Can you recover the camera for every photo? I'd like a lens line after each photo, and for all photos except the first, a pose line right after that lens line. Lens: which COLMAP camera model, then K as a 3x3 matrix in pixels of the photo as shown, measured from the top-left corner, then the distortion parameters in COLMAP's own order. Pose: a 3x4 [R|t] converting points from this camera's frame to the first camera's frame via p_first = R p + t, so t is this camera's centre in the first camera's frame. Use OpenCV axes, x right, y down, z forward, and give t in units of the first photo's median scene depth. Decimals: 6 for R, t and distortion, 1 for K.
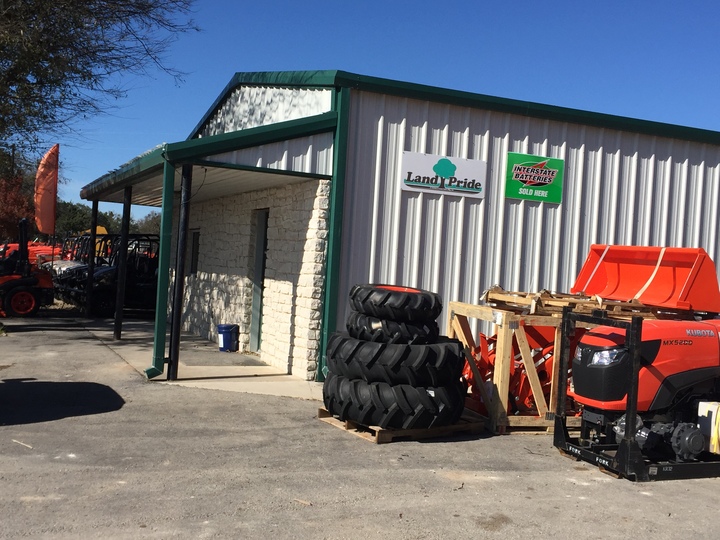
lens RADIAL K [[859.0, 0, 359.7], [0, 859.0, 270.2], [0, 0, 1]] dist [-0.005785, 0.000000]
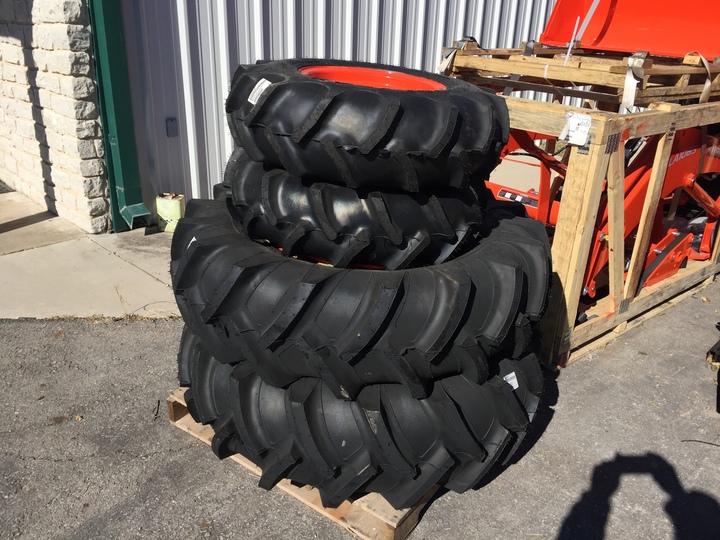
lens RADIAL K [[609.1, 0, 362.1], [0, 609.1, 268.1], [0, 0, 1]] dist [0.003469, 0.005310]
pose [[0.923847, -0.170429, 0.342724, -0.040677], [0.018941, 0.914659, 0.403782, -0.004328], [-0.382292, -0.366542, 0.848233, 0.600994]]
